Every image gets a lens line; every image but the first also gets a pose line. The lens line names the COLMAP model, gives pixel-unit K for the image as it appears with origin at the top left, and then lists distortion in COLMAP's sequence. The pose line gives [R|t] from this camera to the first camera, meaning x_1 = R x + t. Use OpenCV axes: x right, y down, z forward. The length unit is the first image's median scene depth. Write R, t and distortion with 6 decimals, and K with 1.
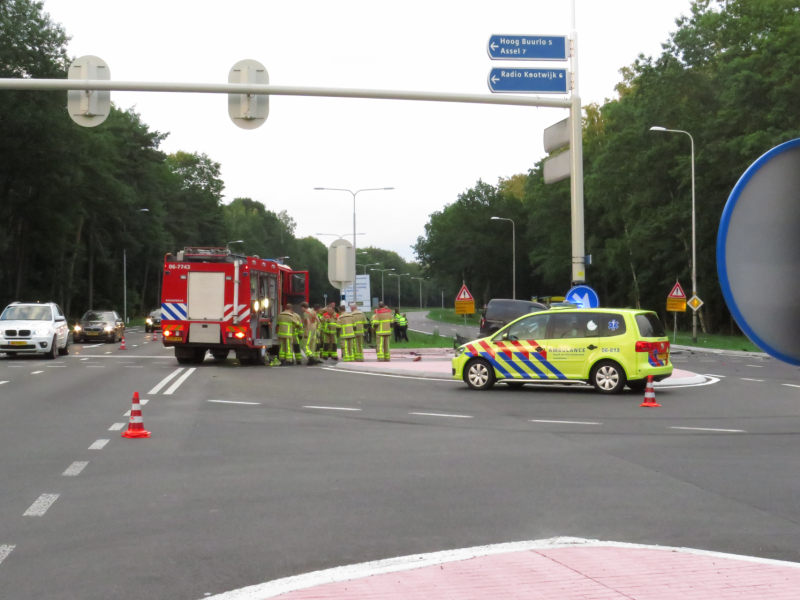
lens RADIAL K [[1336.9, 0, 400.0], [0, 1336.9, 300.0], [0, 0, 1]] dist [0.013398, -1.645180]
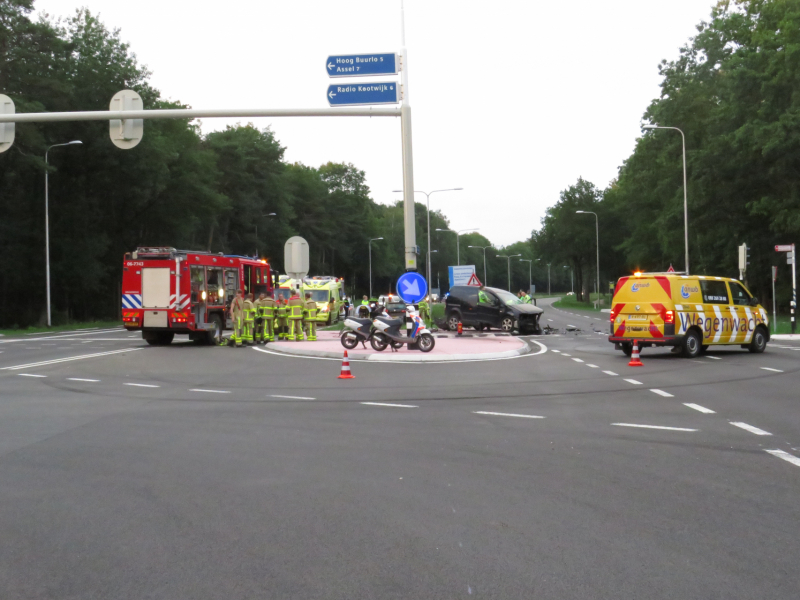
lens RADIAL K [[1187.4, 0, 400.0], [0, 1187.4, 300.0], [0, 0, 1]] dist [-0.182010, 0.107464]
pose [[0.976652, -0.016325, -0.214206, 0.293443], [0.018424, 0.999800, 0.007805, 0.003650], [0.214035, -0.011570, 0.976757, 0.017307]]
